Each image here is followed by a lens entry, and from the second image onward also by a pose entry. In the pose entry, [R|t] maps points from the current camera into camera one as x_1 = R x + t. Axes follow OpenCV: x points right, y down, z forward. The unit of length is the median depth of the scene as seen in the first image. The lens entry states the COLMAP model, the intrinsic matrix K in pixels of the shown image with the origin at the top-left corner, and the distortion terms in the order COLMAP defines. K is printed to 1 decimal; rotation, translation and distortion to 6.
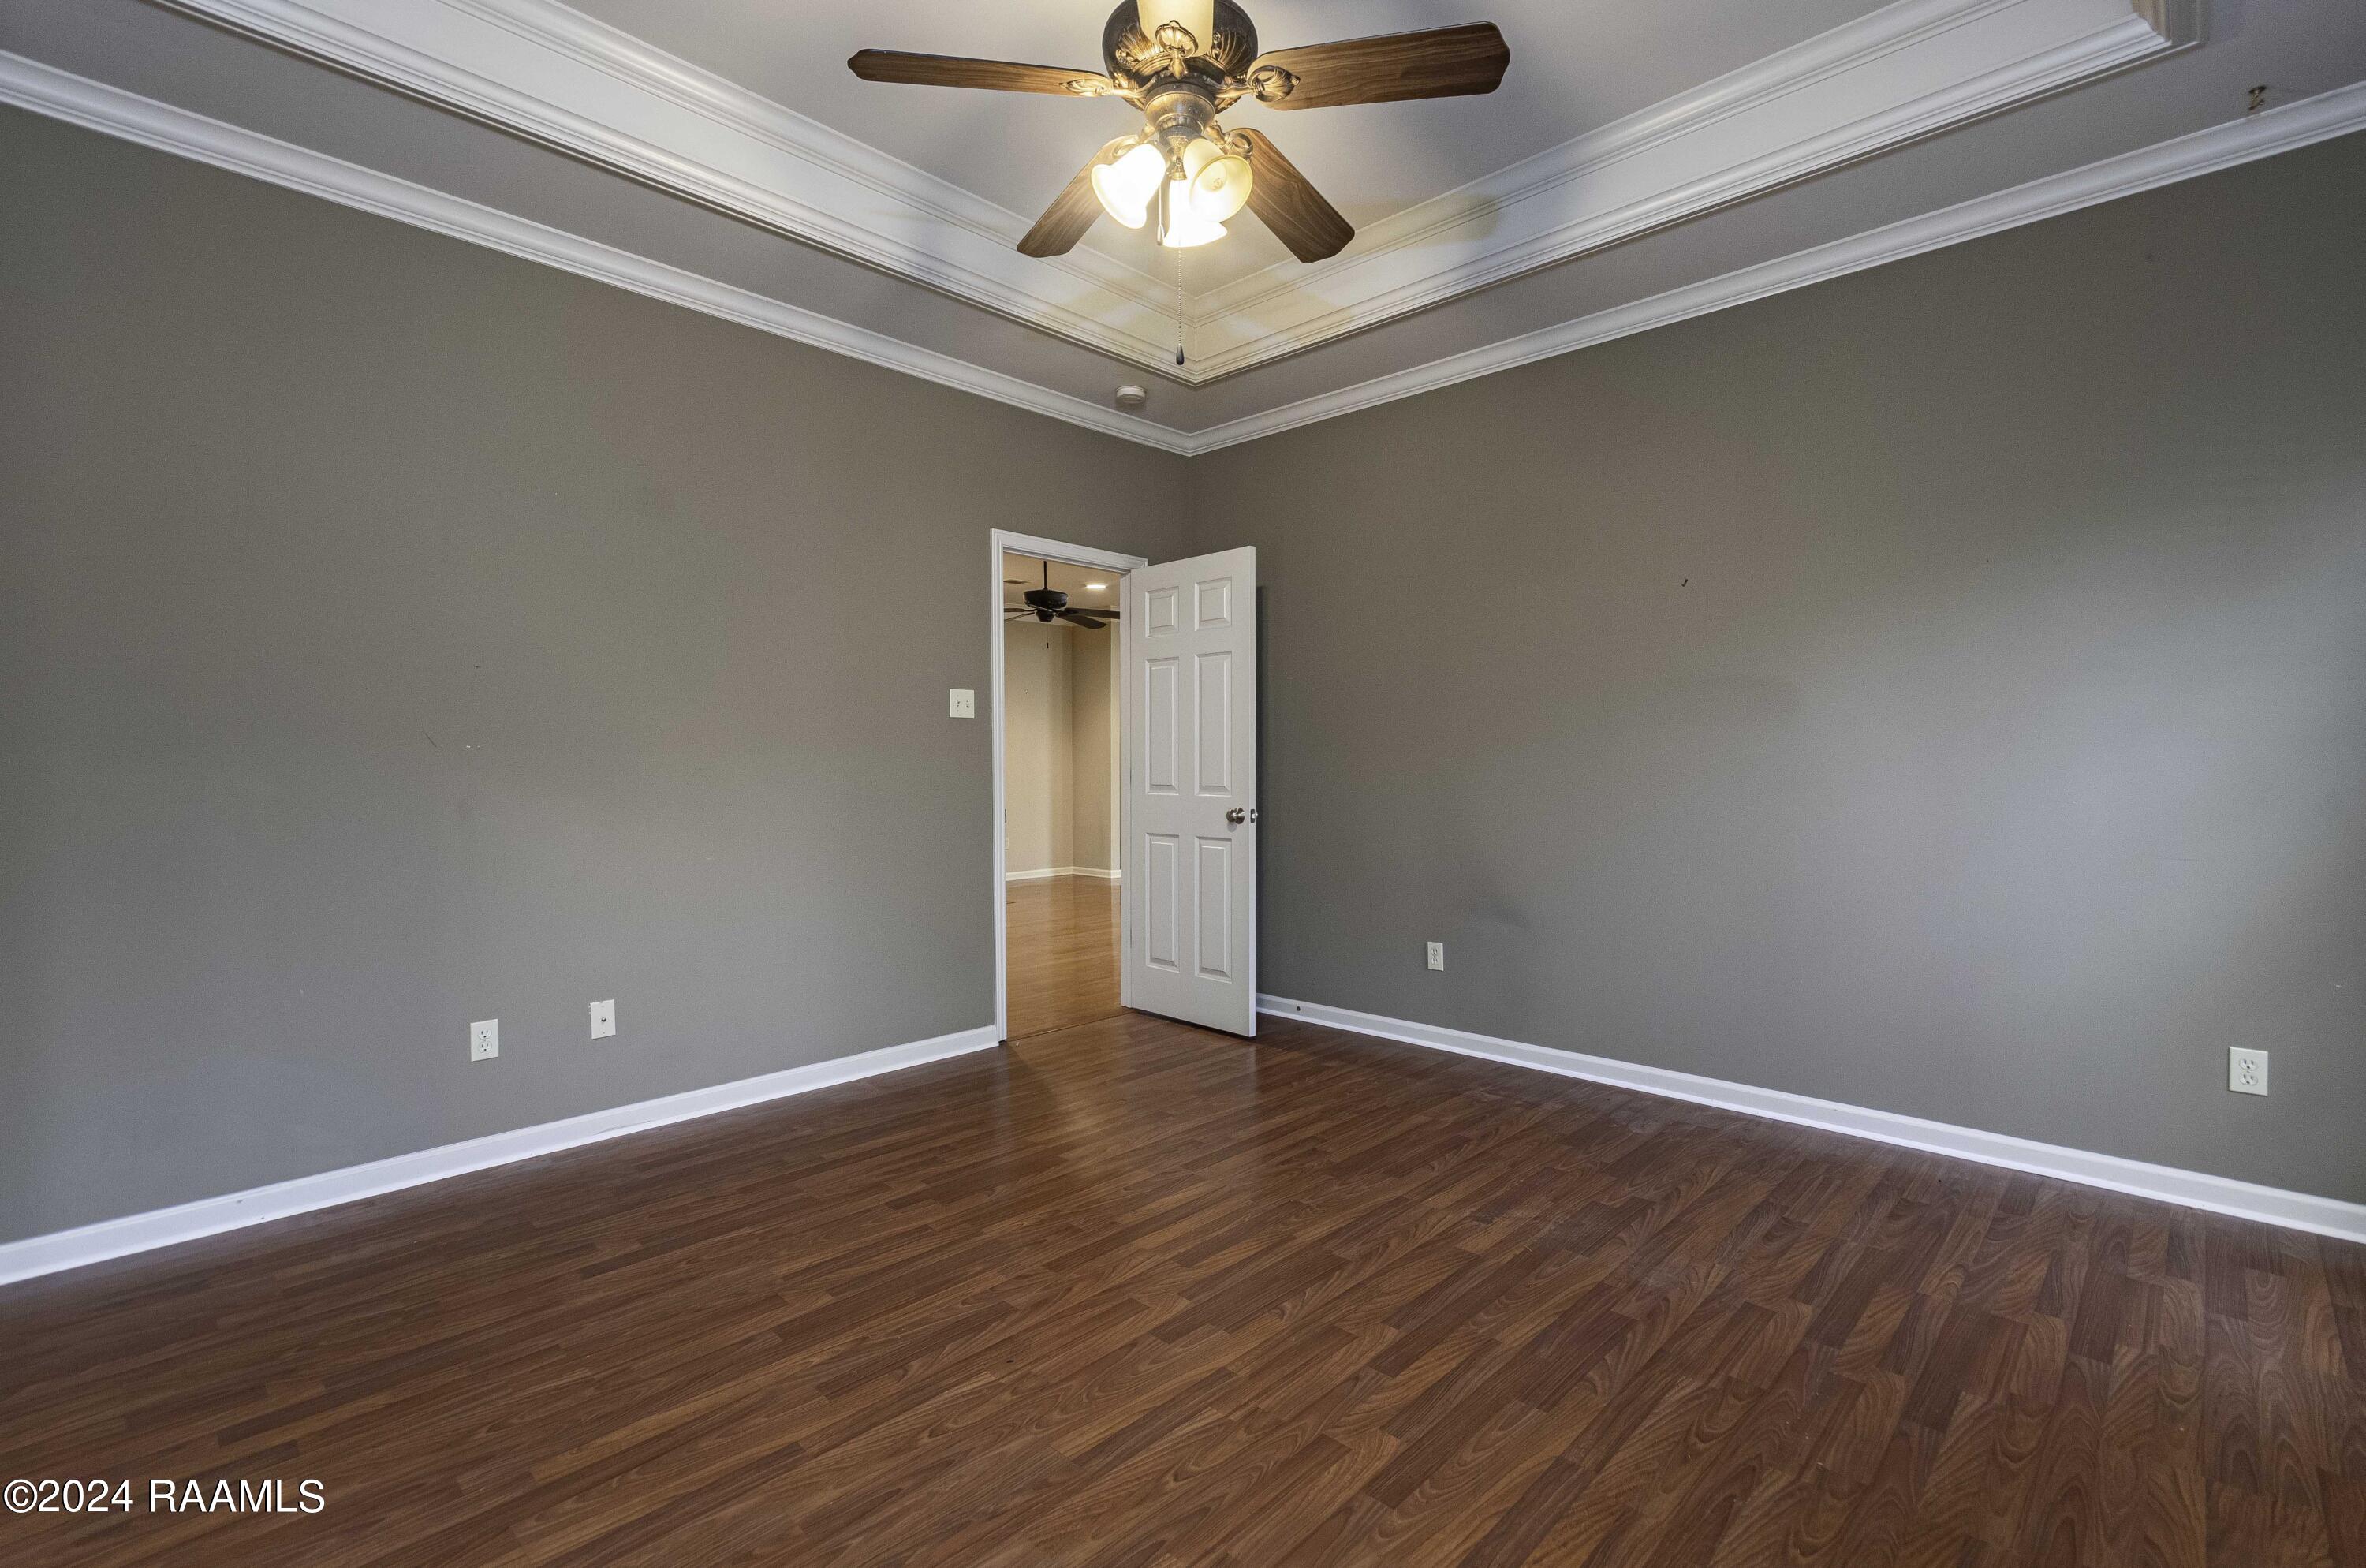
lens RADIAL K [[1067.7, 0, 1213.2], [0, 1067.7, 786.8], [0, 0, 1]] dist [0.009330, 0.000174]
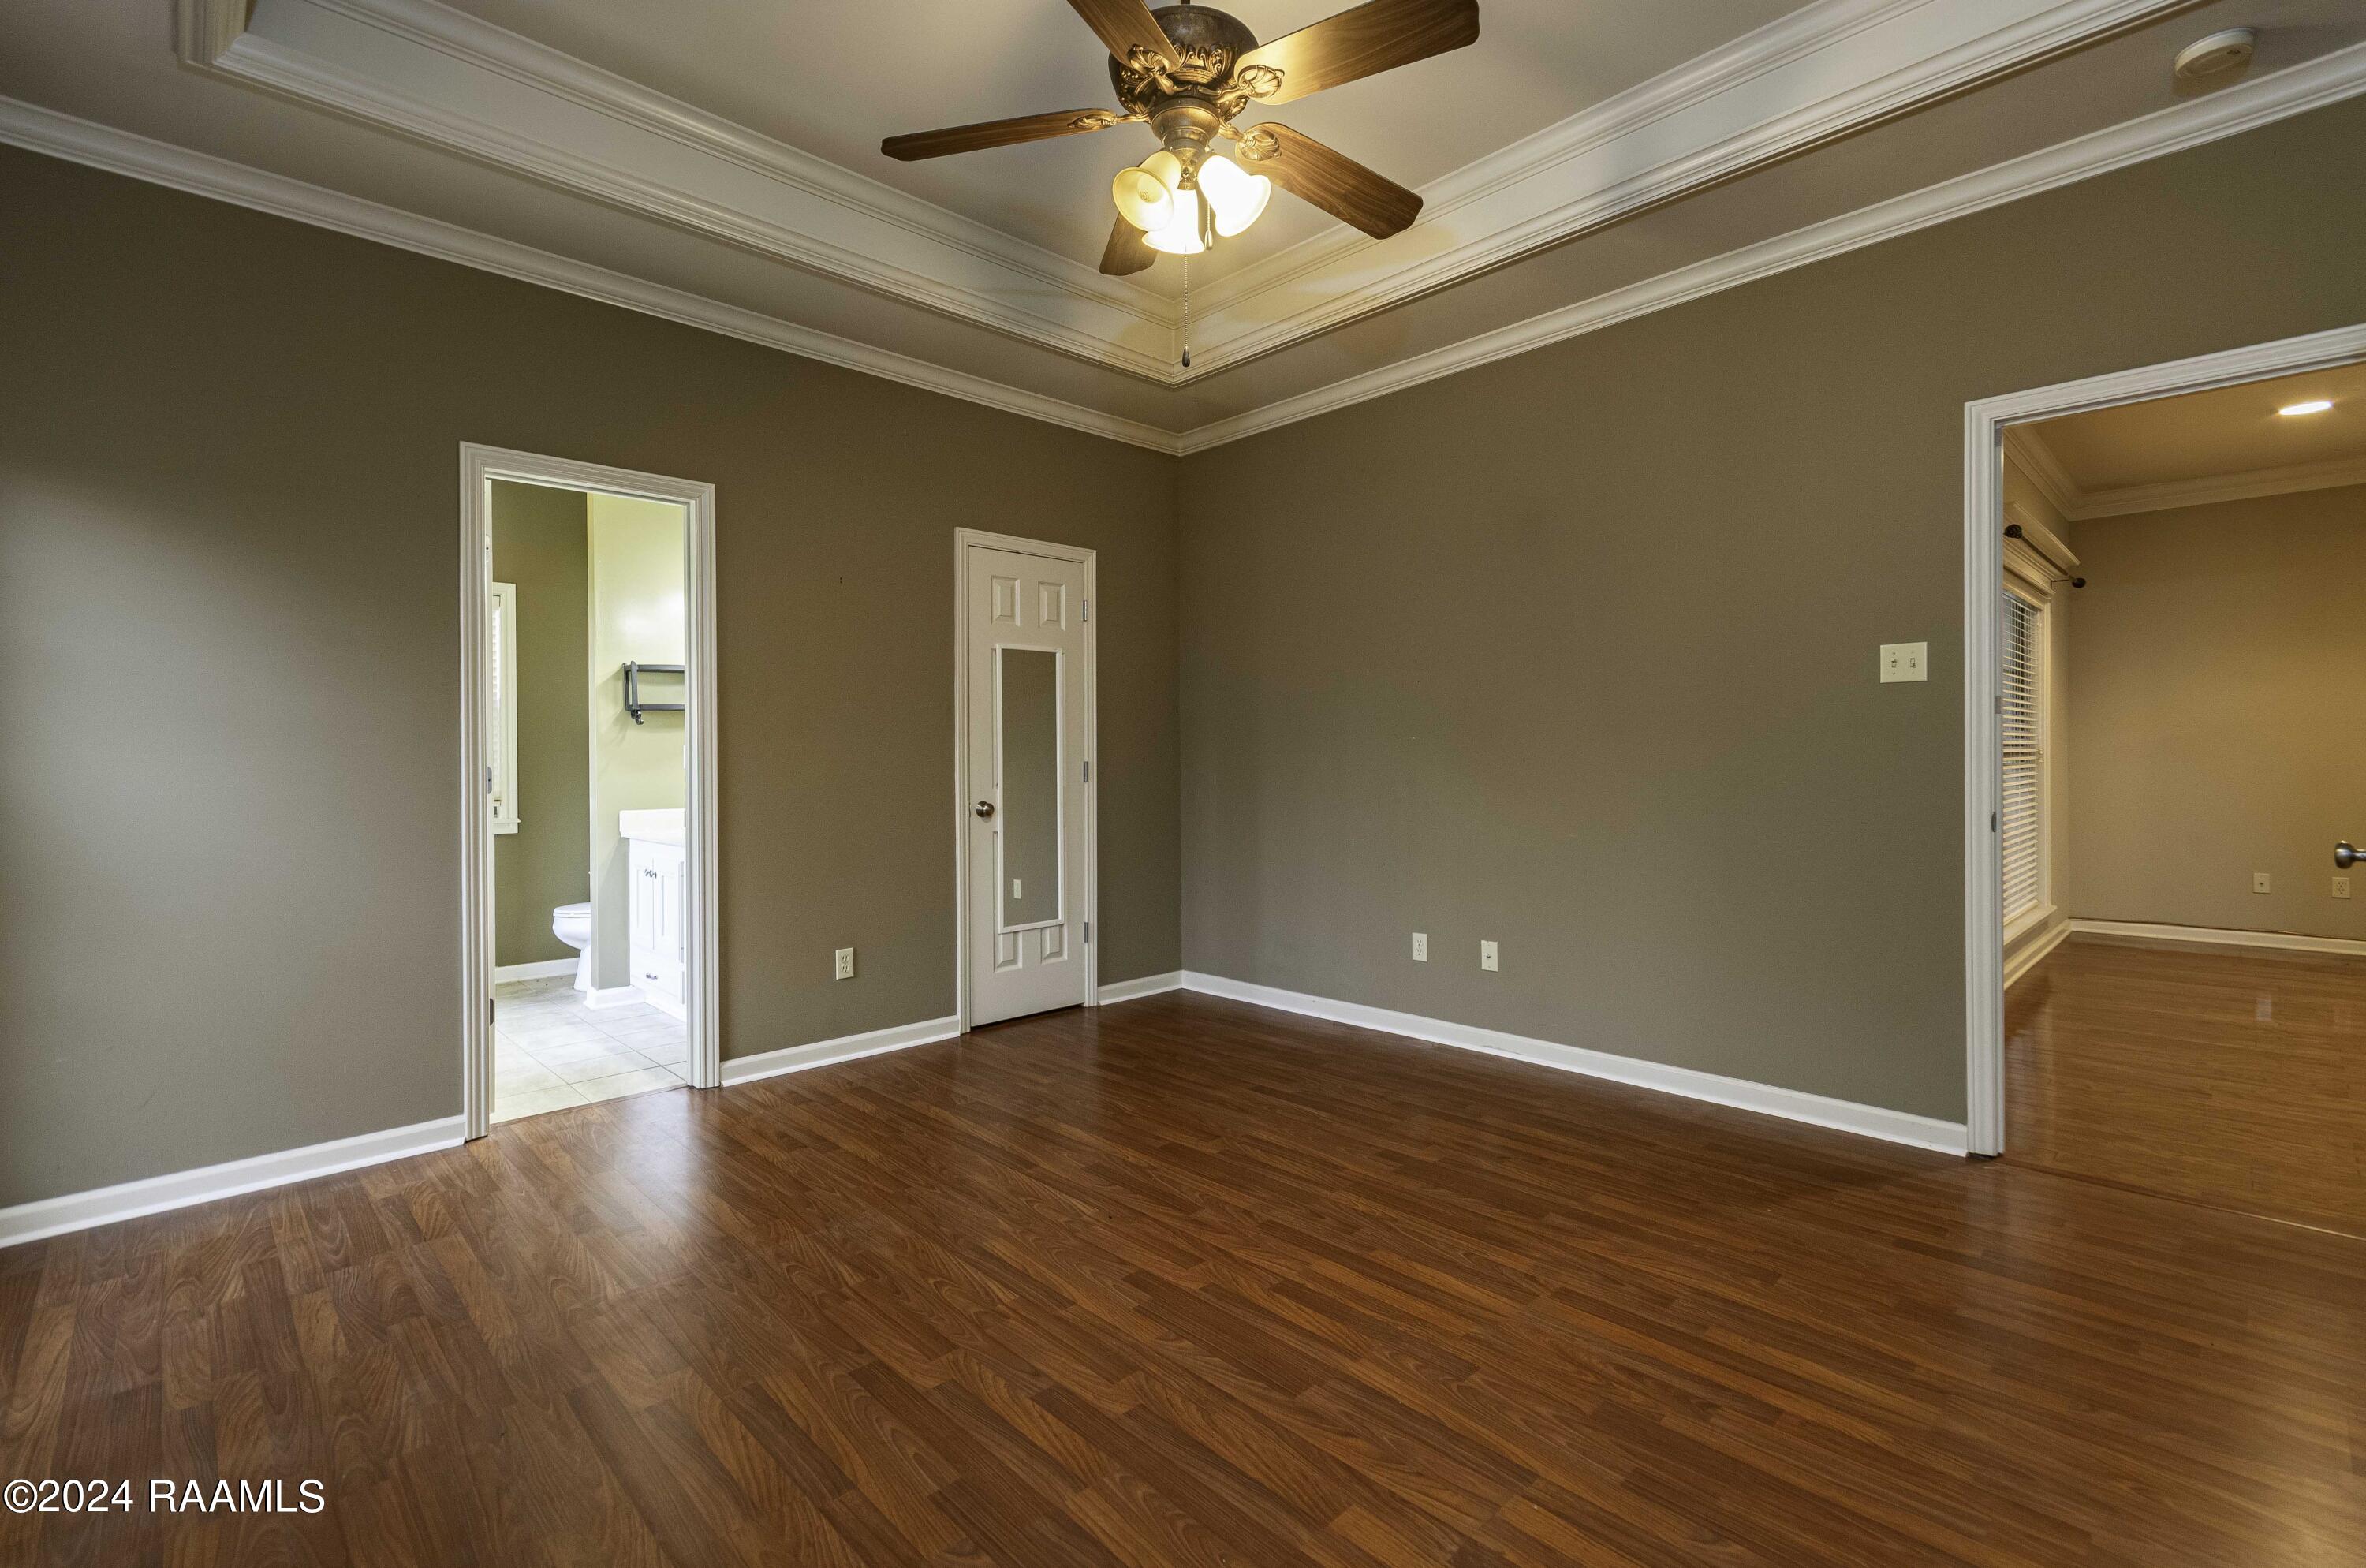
lens RADIAL K [[1045.0, 0, 1185.3], [0, 1045.0, 754.5], [0, 0, 1]] dist [0.007626, 0.000381]
pose [[-0.054477, 0.000983, -0.998515, 0.872877], [-0.008120, 0.999966, 0.001427, -0.020592], [0.998482, 0.008186, -0.054467, 0.943830]]
